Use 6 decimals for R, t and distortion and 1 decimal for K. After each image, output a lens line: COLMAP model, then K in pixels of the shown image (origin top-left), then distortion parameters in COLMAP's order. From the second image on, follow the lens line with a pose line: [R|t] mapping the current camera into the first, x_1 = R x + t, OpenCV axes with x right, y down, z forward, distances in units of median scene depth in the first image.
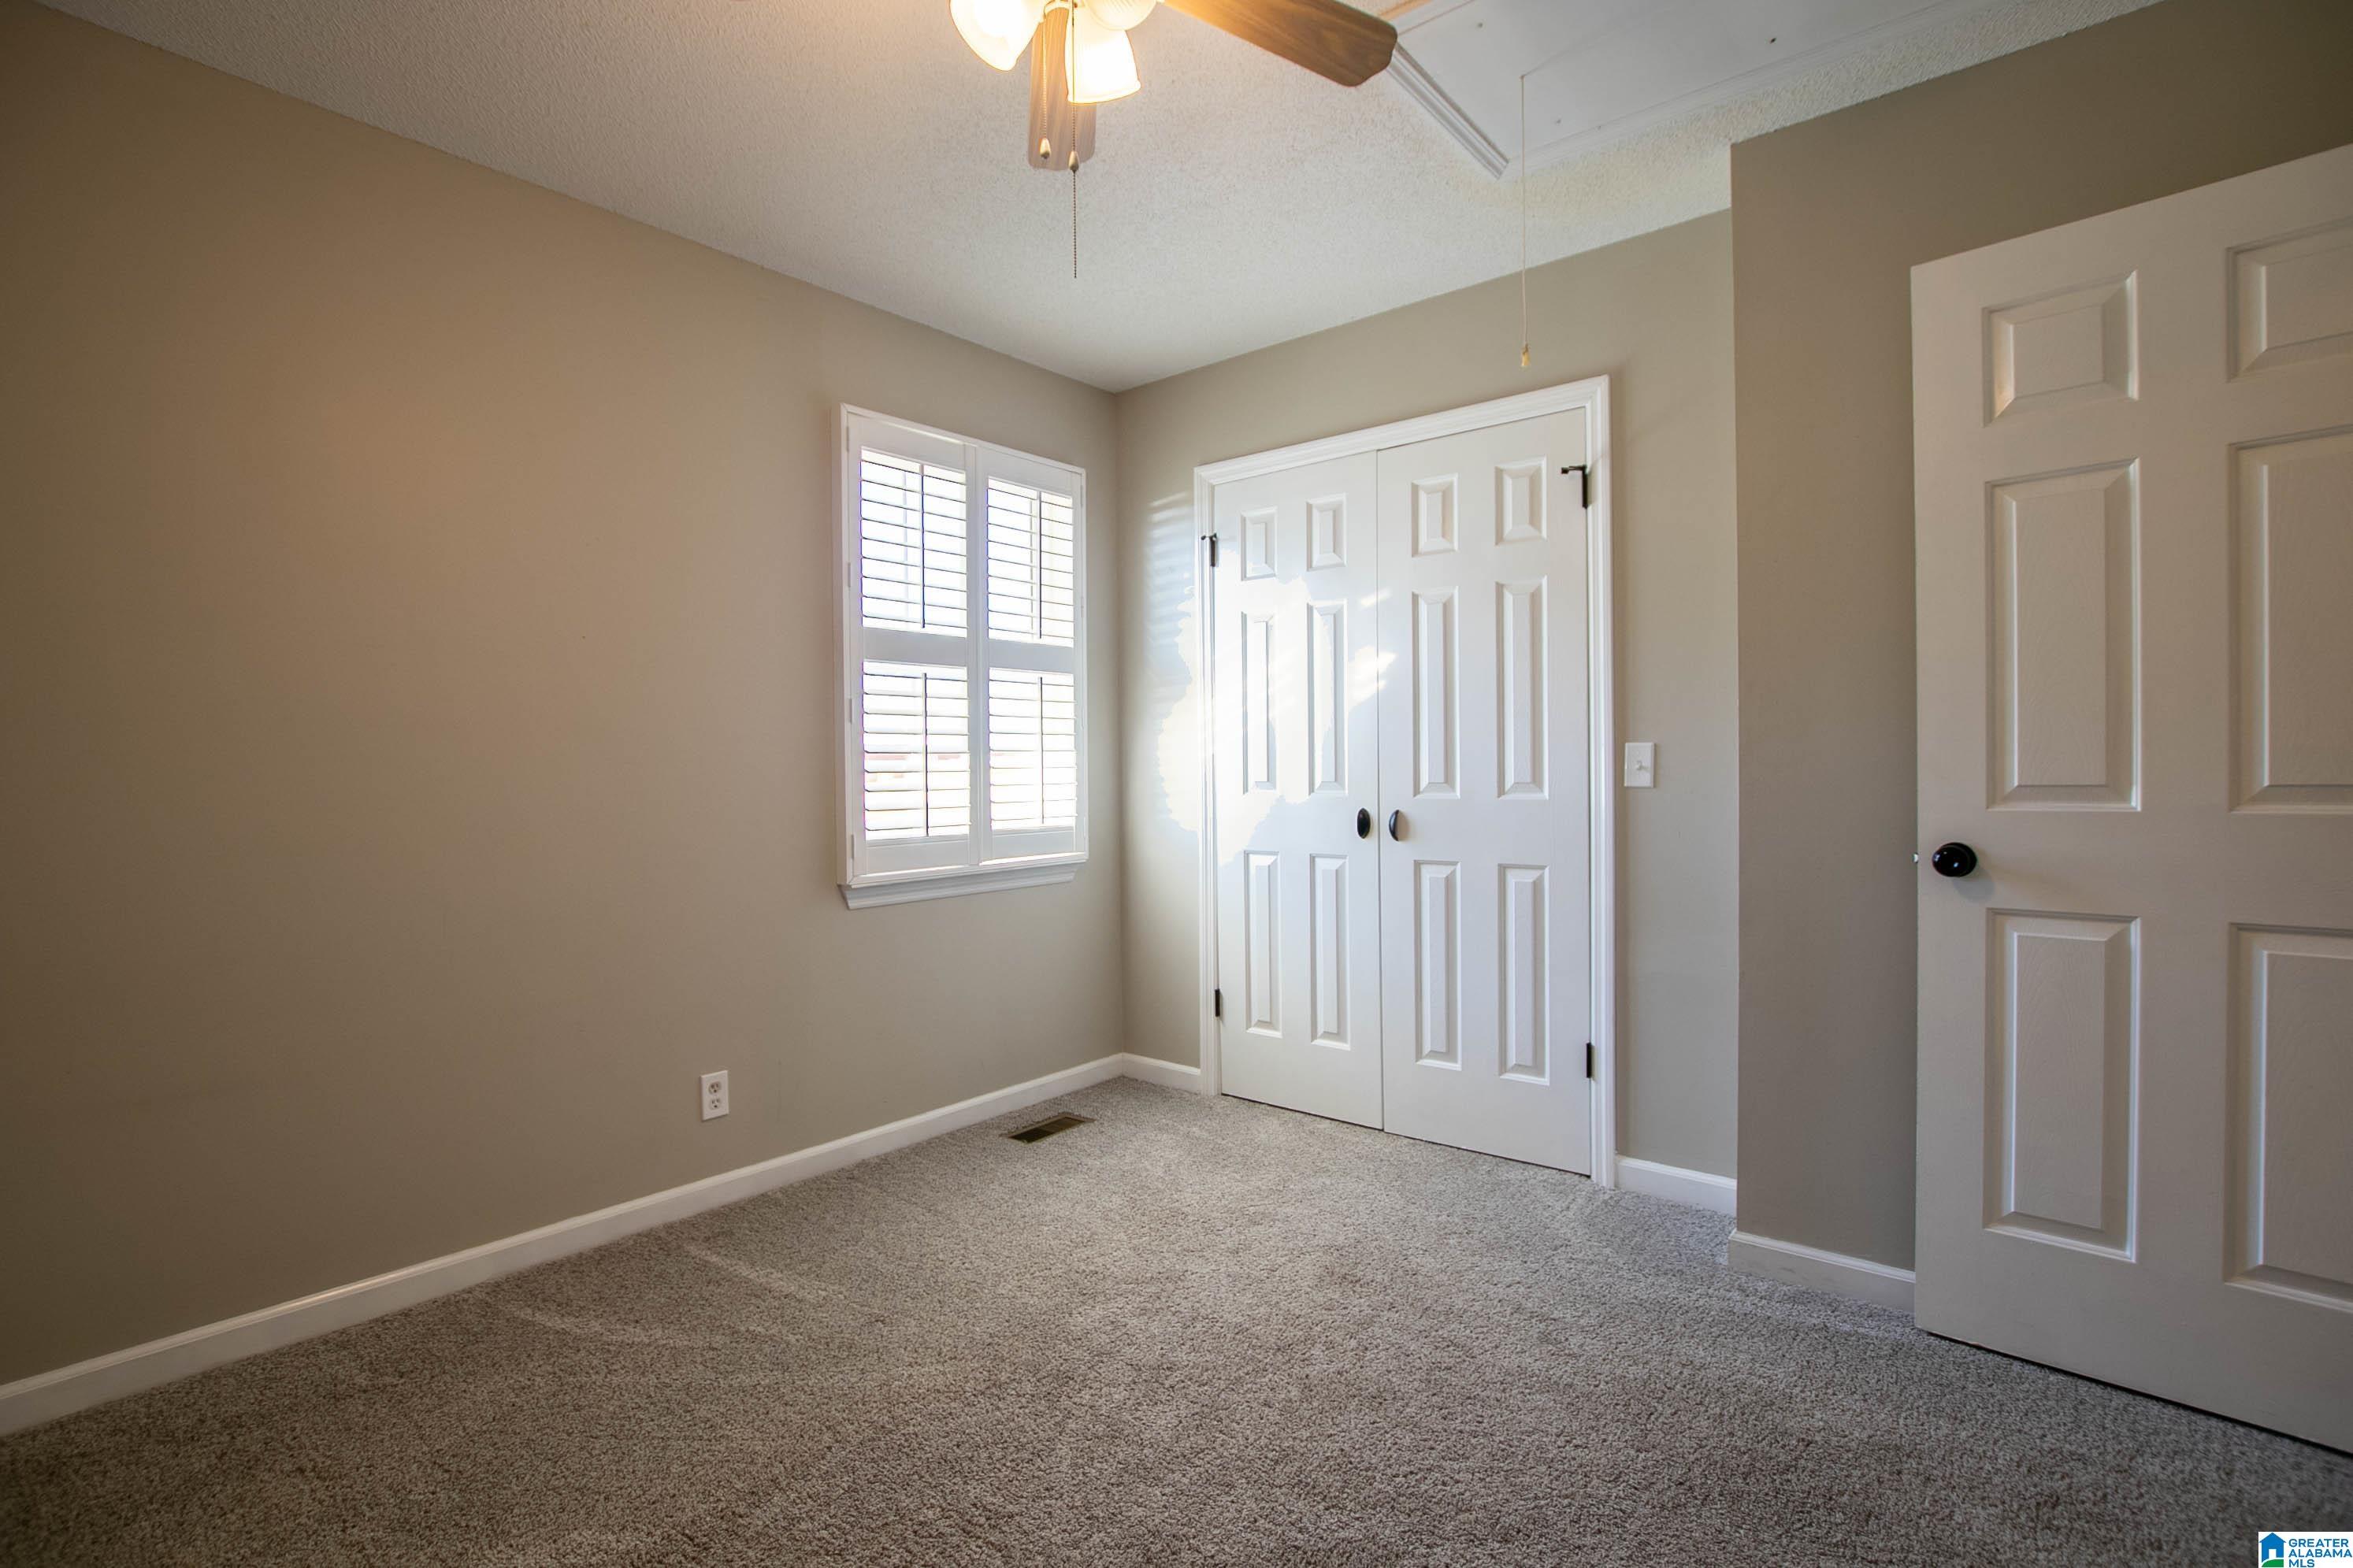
lens RADIAL K [[1088.9, 0, 1161.5], [0, 1088.9, 790.4], [0, 0, 1]] dist [-0.035218, 0.006082]
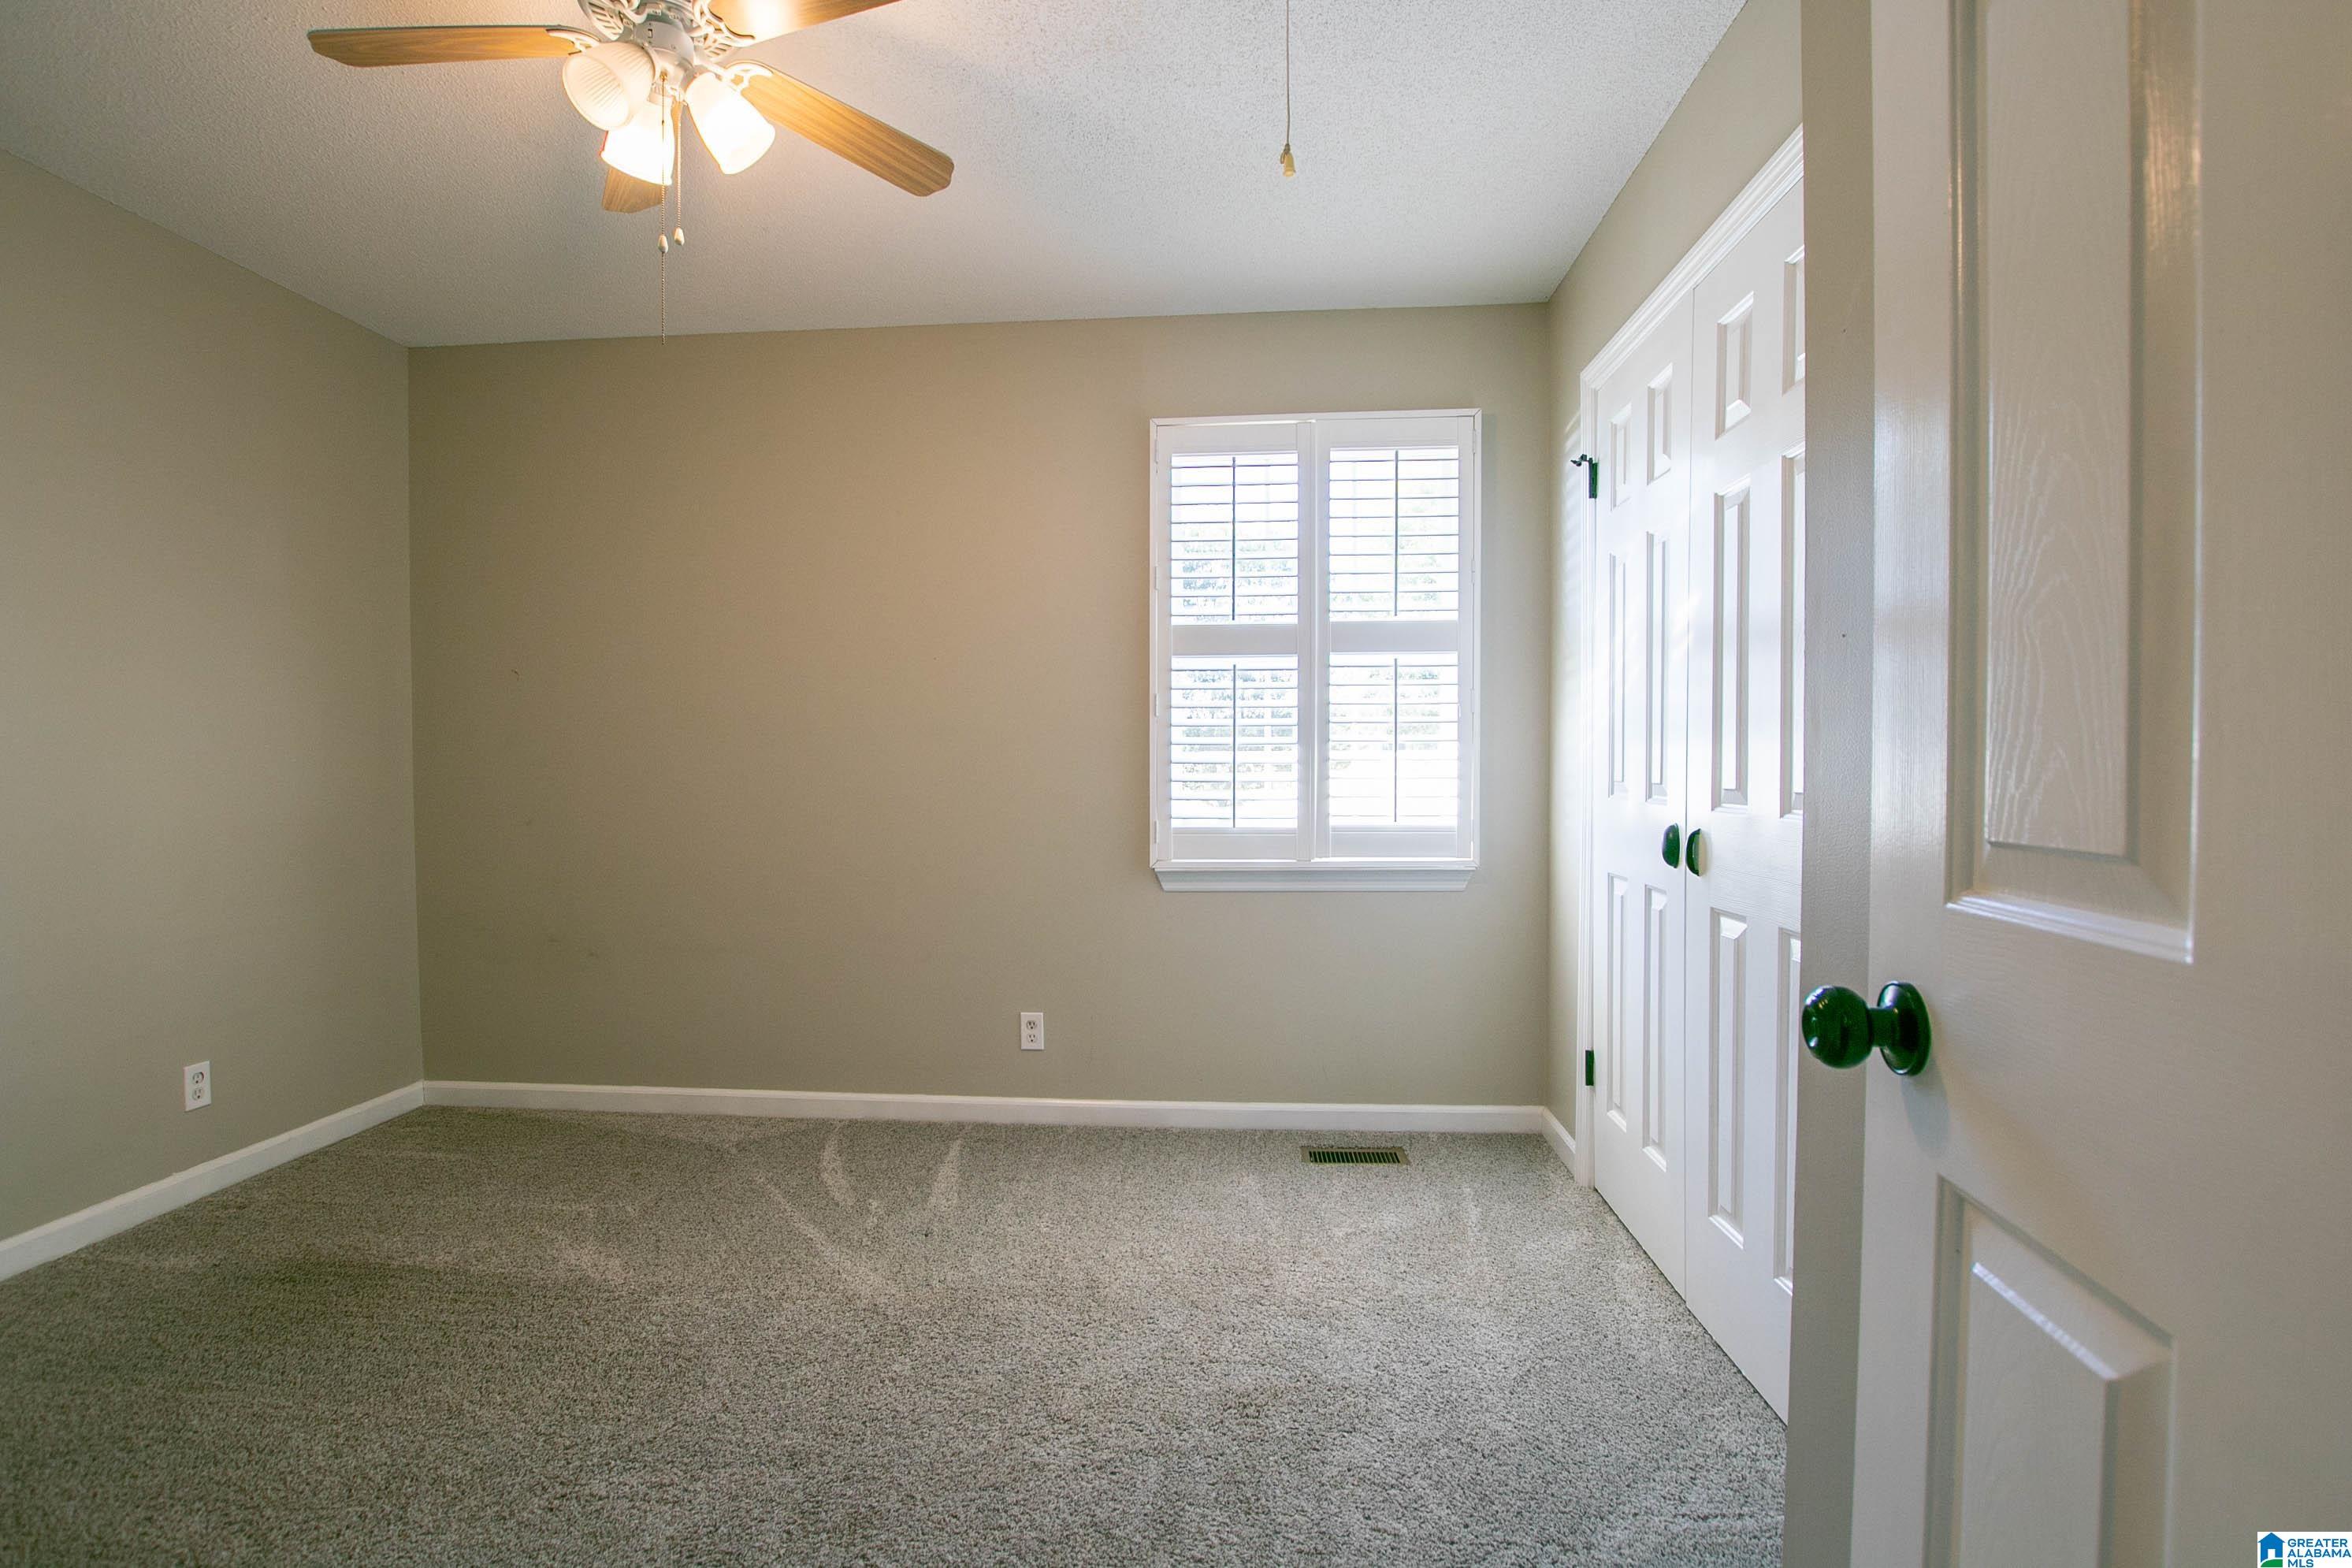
lens RADIAL K [[1088.6, 0, 1161.0], [0, 1088.6, 790.4], [0, 0, 1]] dist [-0.035218, 0.006082]
pose [[0.588535, 0.031769, -0.807847, 0.574955], [-0.020178, 0.999494, 0.024605, -0.015984], [0.808220, 0.001820, 0.588878, 0.363906]]
